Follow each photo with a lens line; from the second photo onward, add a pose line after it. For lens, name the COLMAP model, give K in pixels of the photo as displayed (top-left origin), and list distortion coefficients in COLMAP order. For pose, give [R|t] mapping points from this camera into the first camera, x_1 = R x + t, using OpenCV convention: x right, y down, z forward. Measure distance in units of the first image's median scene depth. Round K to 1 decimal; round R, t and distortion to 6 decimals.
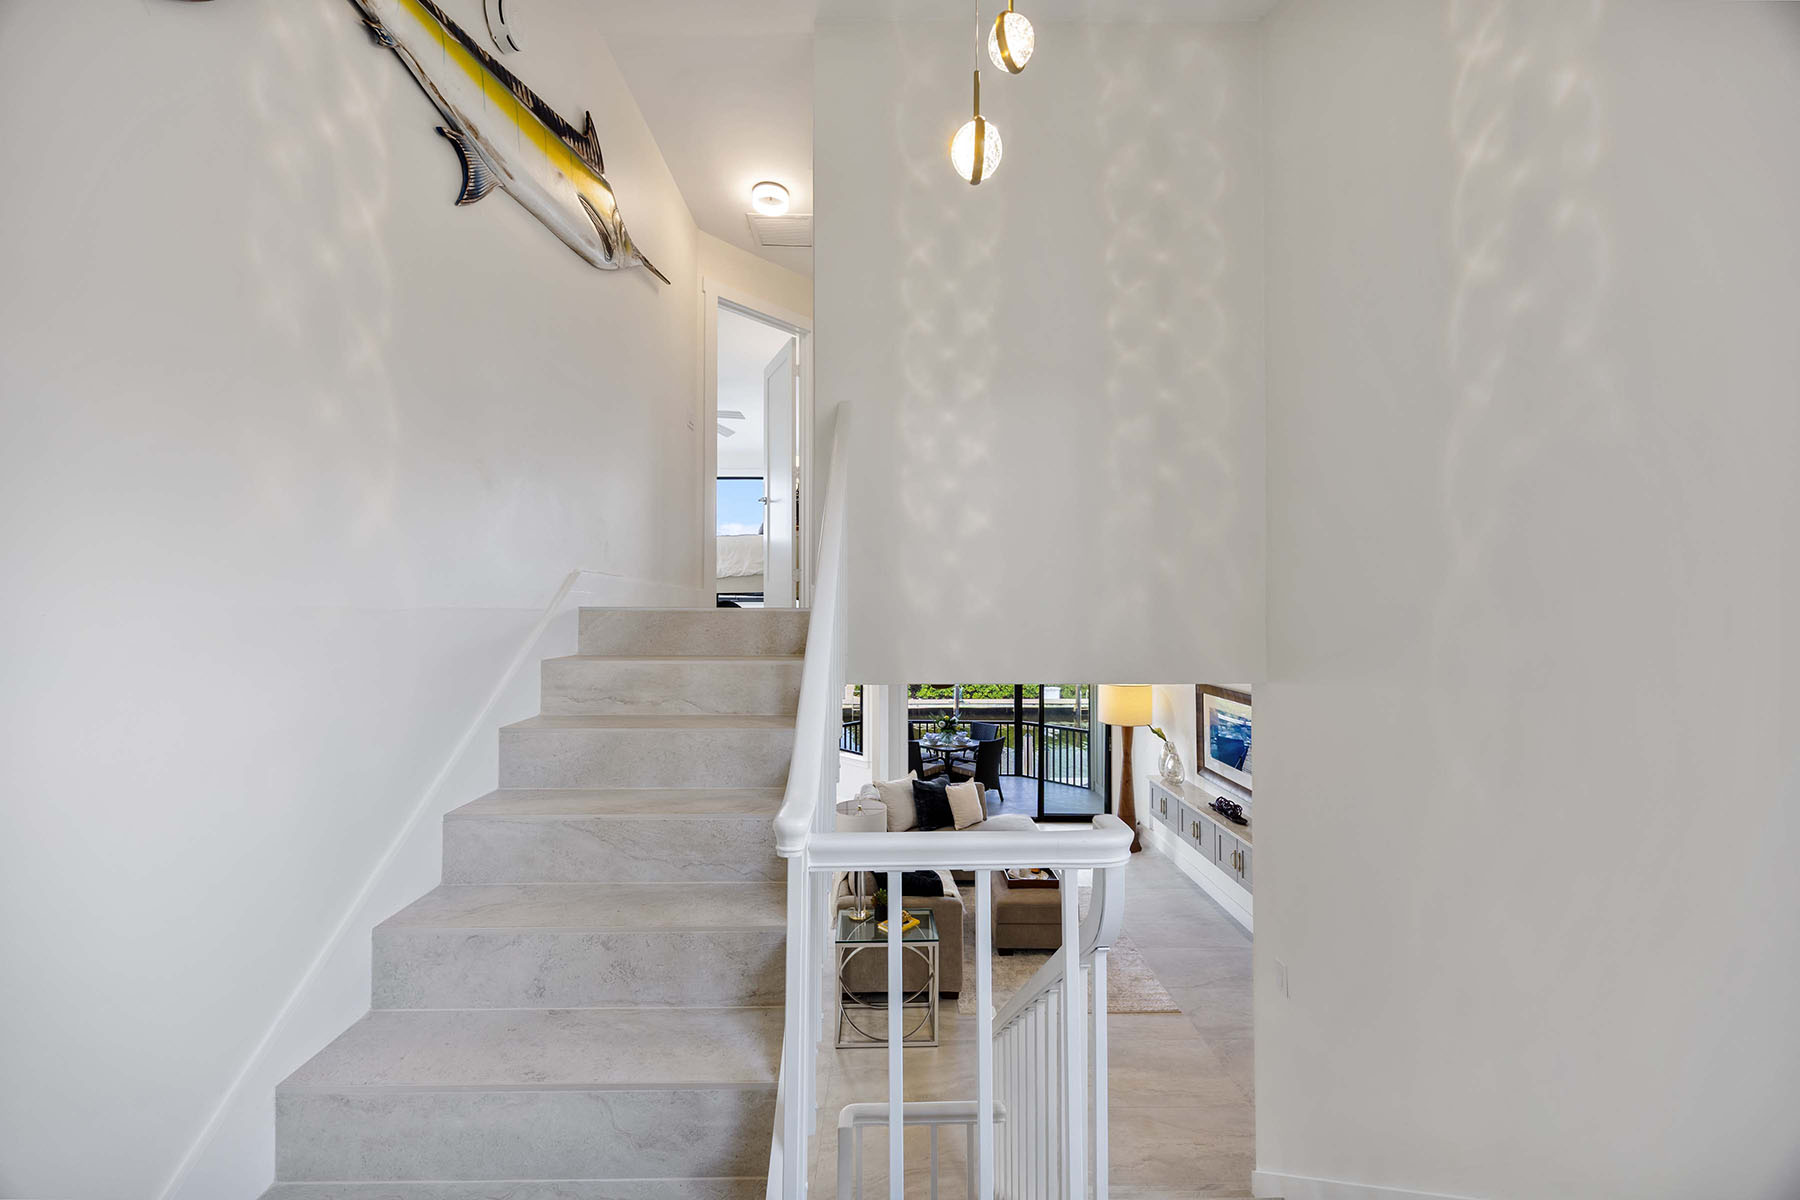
lens RADIAL K [[687.9, 0, 902.4], [0, 687.9, 597.3], [0, 0, 1]] dist [-0.003130, -0.000035]
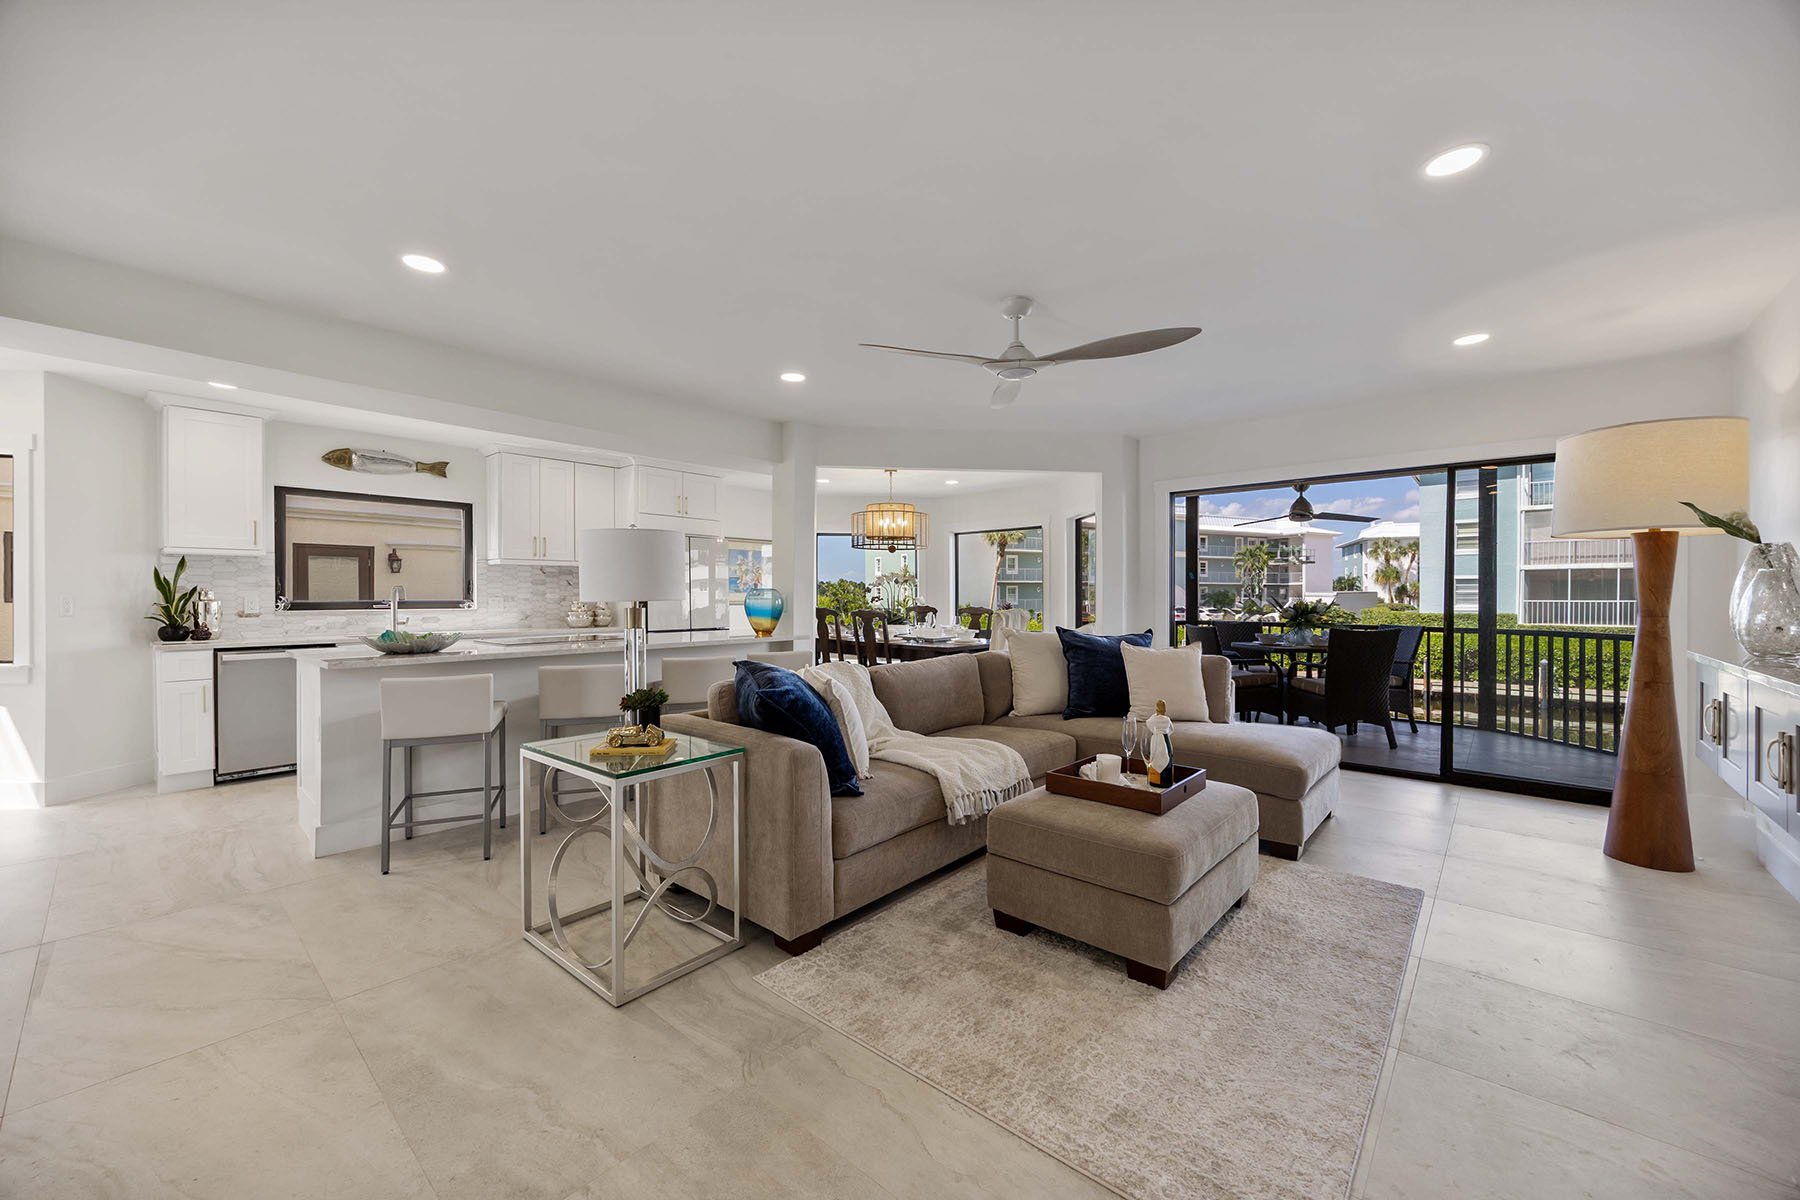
lens RADIAL K [[691.6, 0, 902.1], [0, 691.6, 600.2], [0, 0, 1]] dist [-0.002255, -0.000135]
pose [[0.744361, 0.001625, -0.667775, 0.318608], [0.012855, 0.999777, 0.016763, 0.242035], [0.667654, -0.021062, 0.744174, 0.506213]]
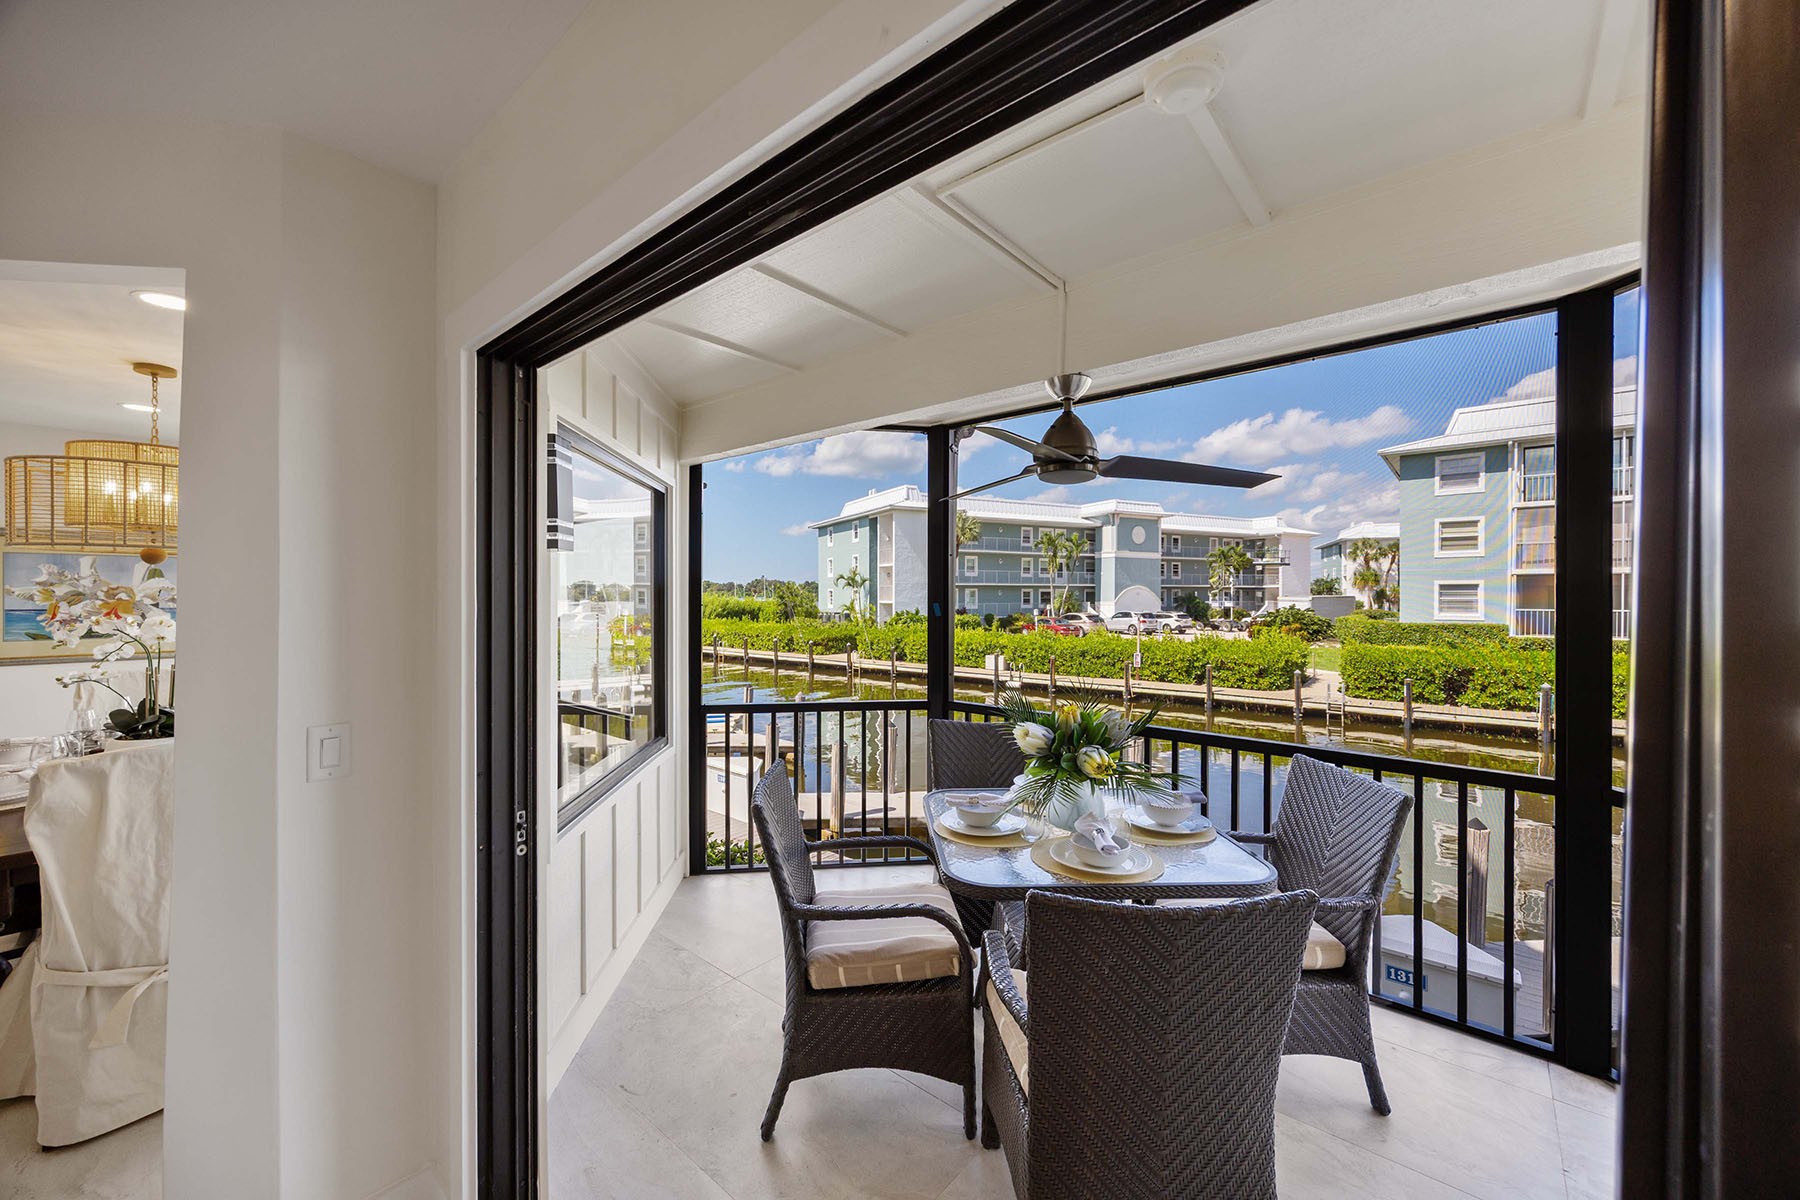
lens RADIAL K [[687.9, 0, 902.4], [0, 687.9, 597.3], [0, 0, 1]] dist [-0.003130, -0.000035]
pose [[0.754608, 0.000035, -0.656176, 0.259378], [0.011421, 0.999848, 0.013188, 0.210677], [0.656076, -0.017446, 0.754493, 1.231344]]
